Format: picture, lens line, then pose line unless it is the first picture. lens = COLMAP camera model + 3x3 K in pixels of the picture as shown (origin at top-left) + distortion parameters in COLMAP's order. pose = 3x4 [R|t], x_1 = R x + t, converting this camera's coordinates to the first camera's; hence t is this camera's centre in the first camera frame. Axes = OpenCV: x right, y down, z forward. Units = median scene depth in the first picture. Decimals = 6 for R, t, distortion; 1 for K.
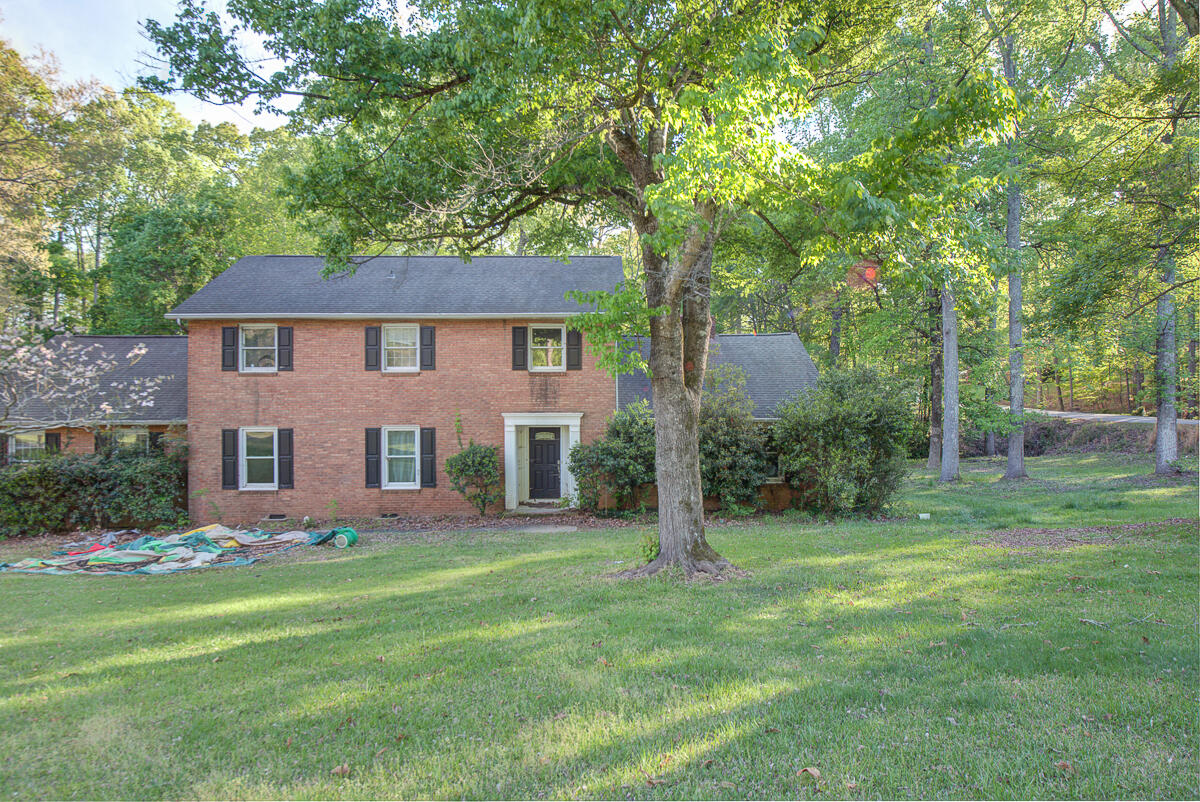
lens RADIAL K [[752.6, 0, 612.9], [0, 752.6, 405.4], [0, 0, 1]] dist [-0.000649, -0.000882]
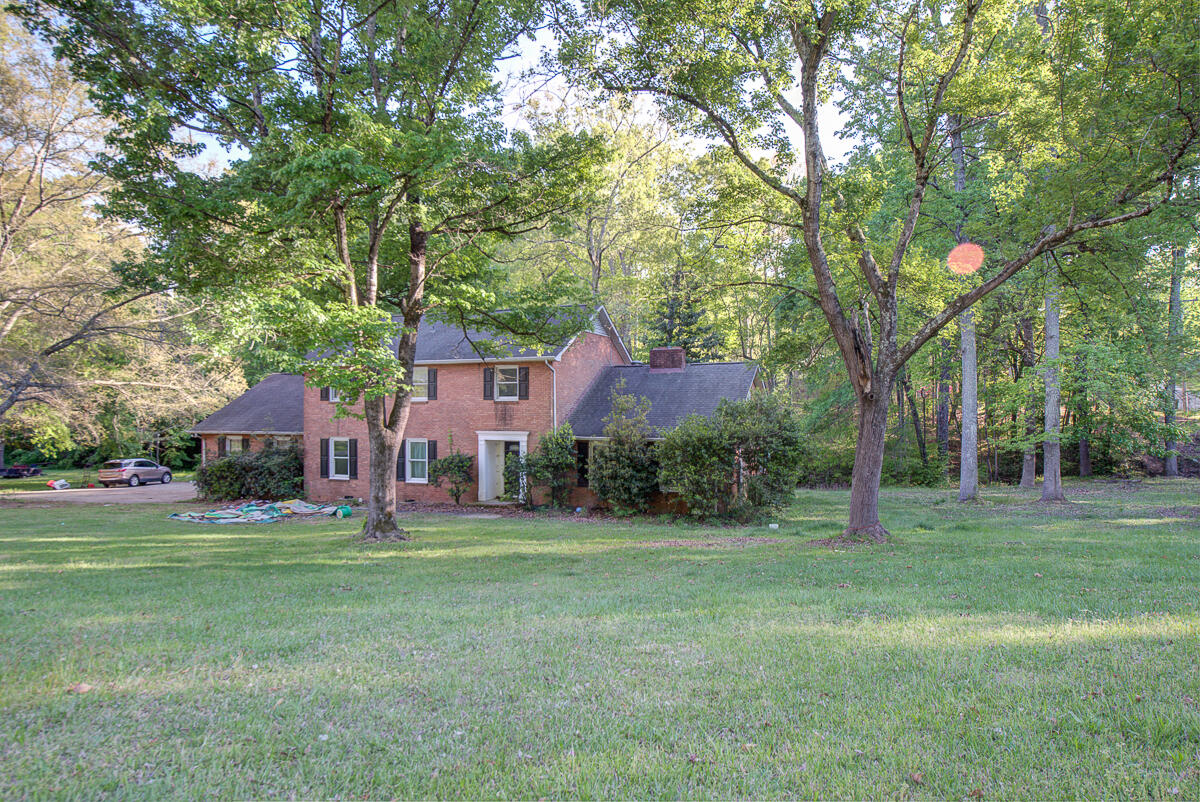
lens RADIAL K [[752.6, 0, 594.8], [0, 752.6, 405.1], [0, 0, 1]] dist [-0.000649, -0.000882]
pose [[0.910092, 0.001947, -0.414403, 0.621457], [-0.002217, 0.999998, -0.000170, -0.037249], [0.414401, 0.001074, 0.910094, -0.165711]]
